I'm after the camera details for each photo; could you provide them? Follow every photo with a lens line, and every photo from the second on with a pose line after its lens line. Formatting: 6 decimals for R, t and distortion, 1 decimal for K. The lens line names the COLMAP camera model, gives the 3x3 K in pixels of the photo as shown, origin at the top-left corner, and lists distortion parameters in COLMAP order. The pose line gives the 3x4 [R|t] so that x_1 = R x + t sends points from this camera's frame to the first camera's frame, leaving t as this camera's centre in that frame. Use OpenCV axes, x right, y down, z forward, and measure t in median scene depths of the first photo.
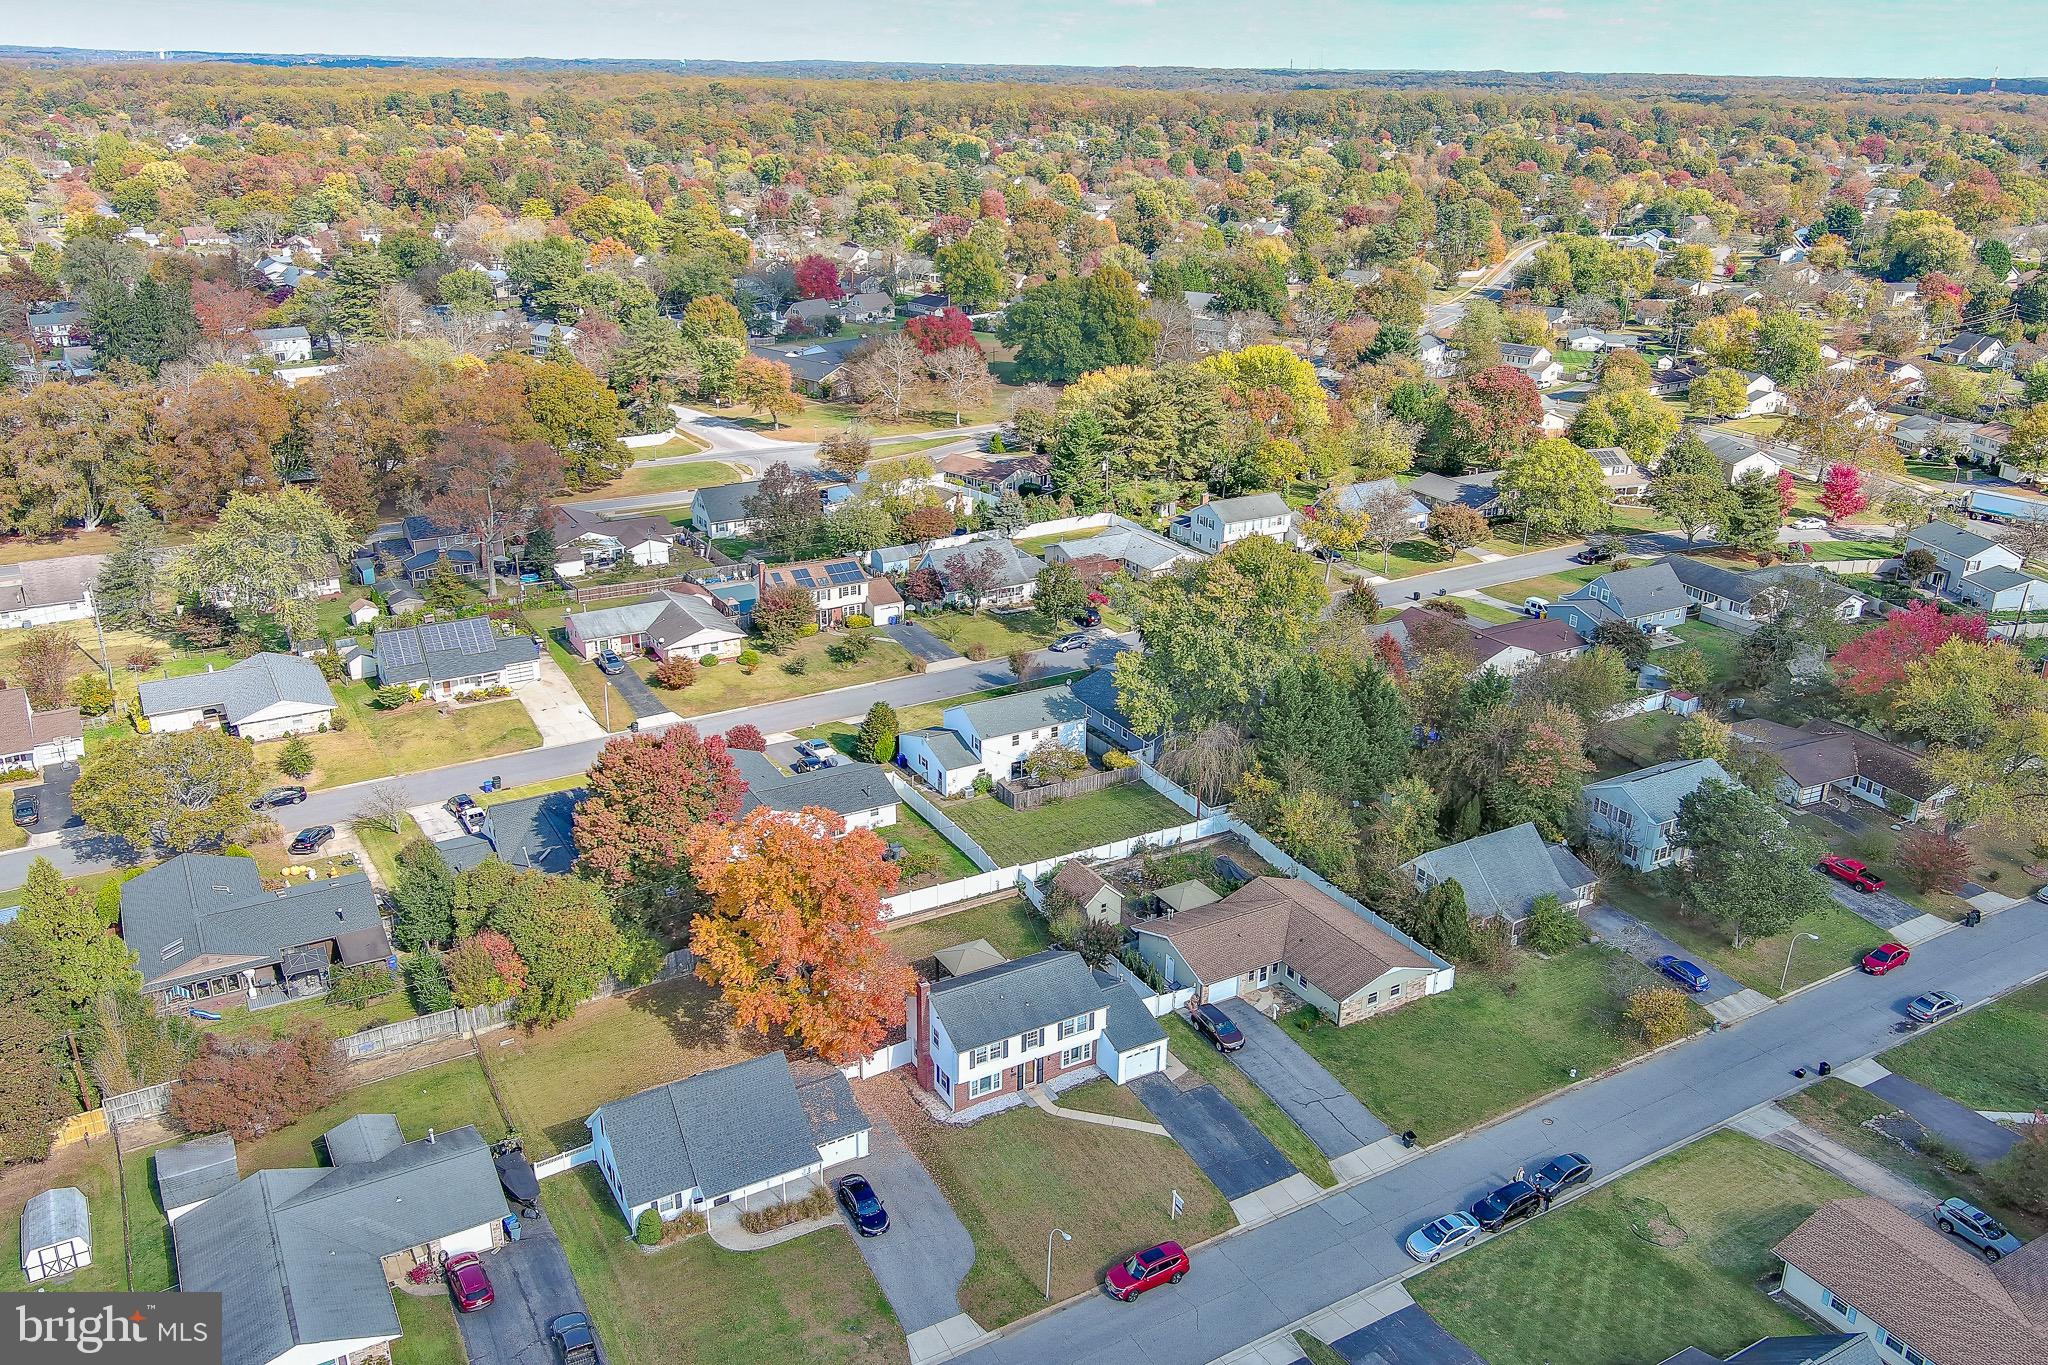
lens RADIAL K [[1586.1, 0, 1024.0], [0, 1586.1, 682.5], [0, 0, 1]] dist [0.018127, -0.006621]
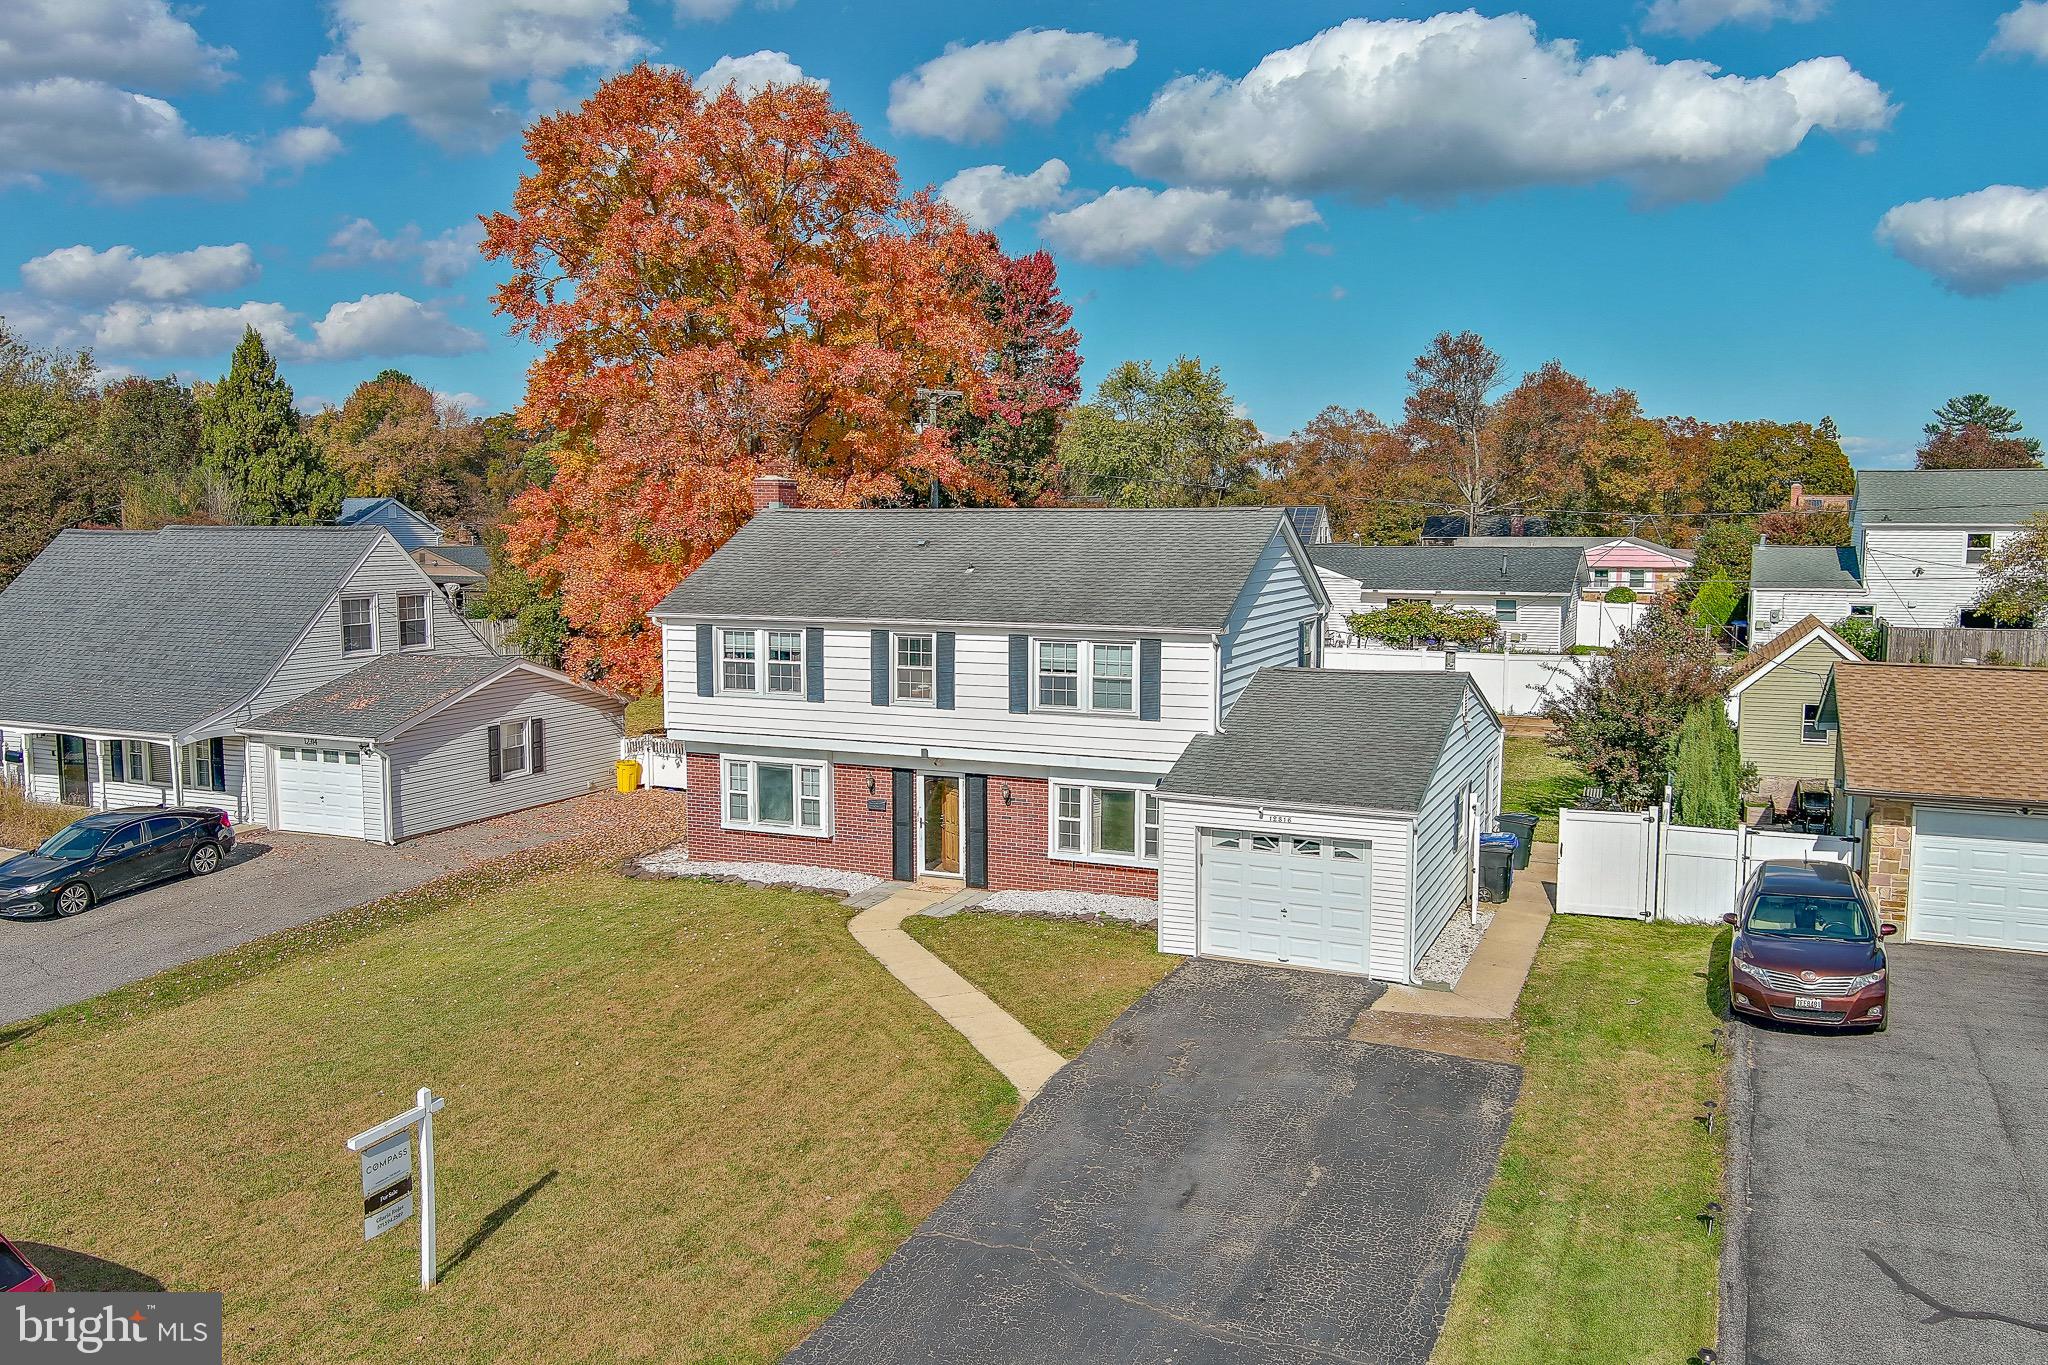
lens RADIAL K [[1586.1, 0, 1024.0], [0, 1586.1, 682.5], [0, 0, 1]] dist [0.018127, -0.006621]
pose [[0.591246, 0.067320, -0.803677, 0.234077], [-0.284958, 0.949672, -0.130088, 0.251748], [0.754472, 0.305928, 0.580672, 0.834329]]
